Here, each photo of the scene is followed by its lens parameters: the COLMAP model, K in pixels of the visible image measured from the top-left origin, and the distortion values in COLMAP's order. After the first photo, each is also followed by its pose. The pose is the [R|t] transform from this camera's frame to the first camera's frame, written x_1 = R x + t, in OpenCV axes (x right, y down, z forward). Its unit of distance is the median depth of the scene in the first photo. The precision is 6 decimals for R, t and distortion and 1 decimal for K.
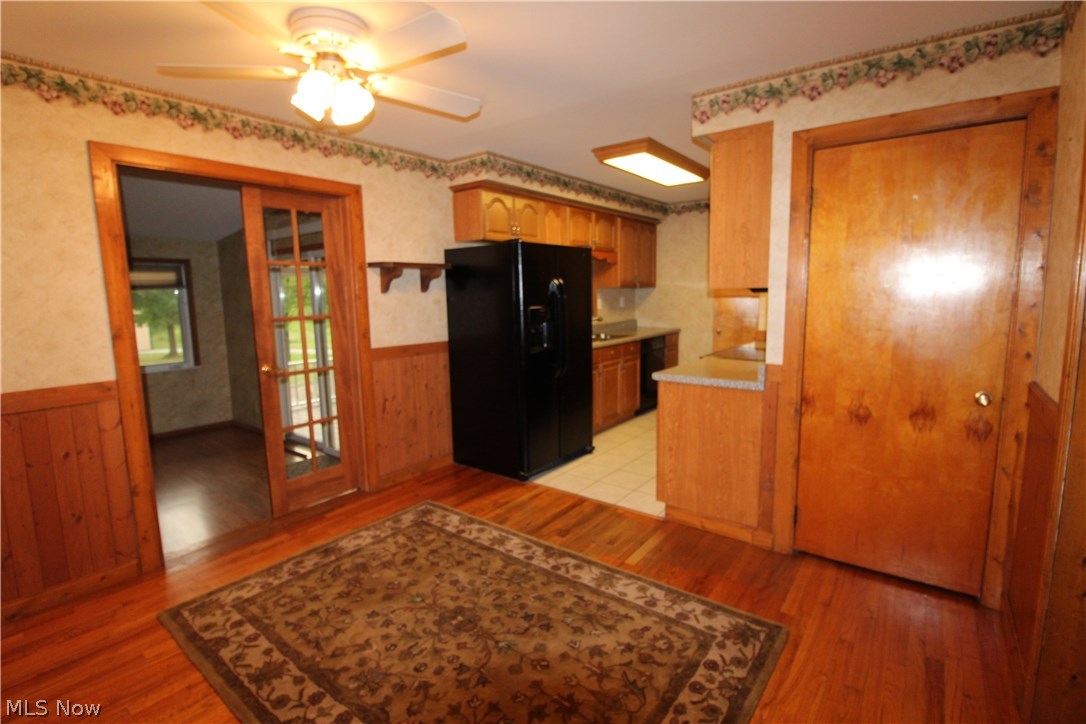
lens RADIAL K [[510.2, 0, 546.7], [0, 510.2, 356.0], [0, 0, 1]] dist [-0.008911, -0.002745]
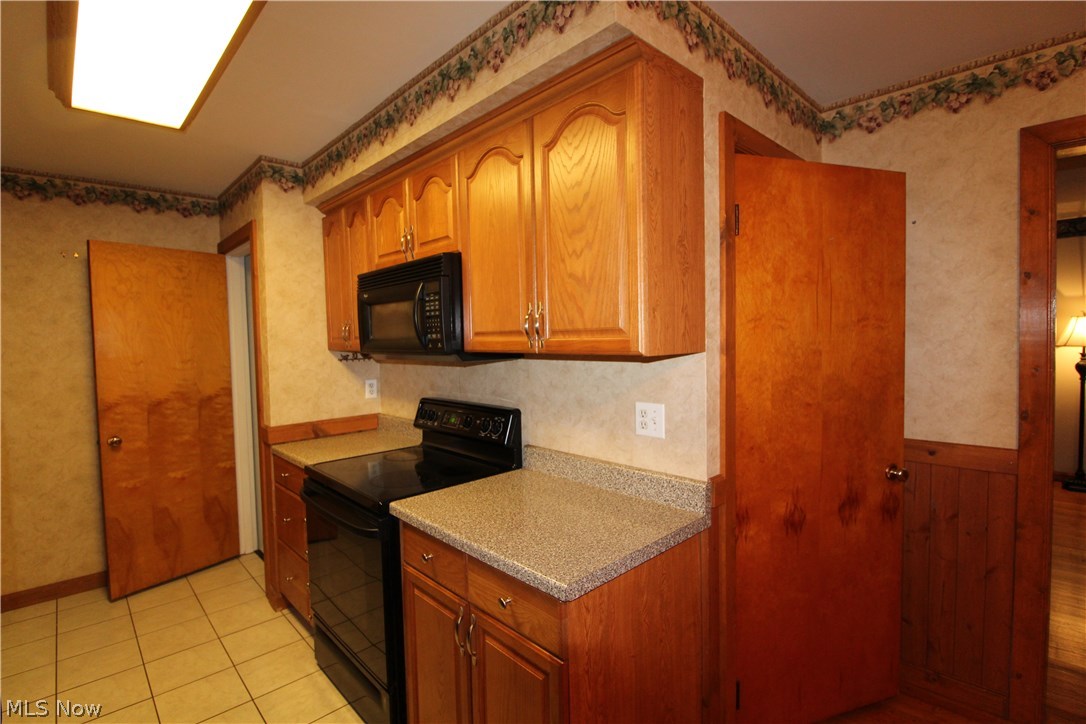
lens RADIAL K [[510.2, 0, 547.2], [0, 510.2, 358.6], [0, 0, 1]] dist [-0.008911, -0.002745]
pose [[0.153980, -0.028304, 0.987668, -0.181823], [0.145793, 0.989299, 0.005621, -0.155145], [-0.977259, 0.143130, 0.156459, 1.078898]]
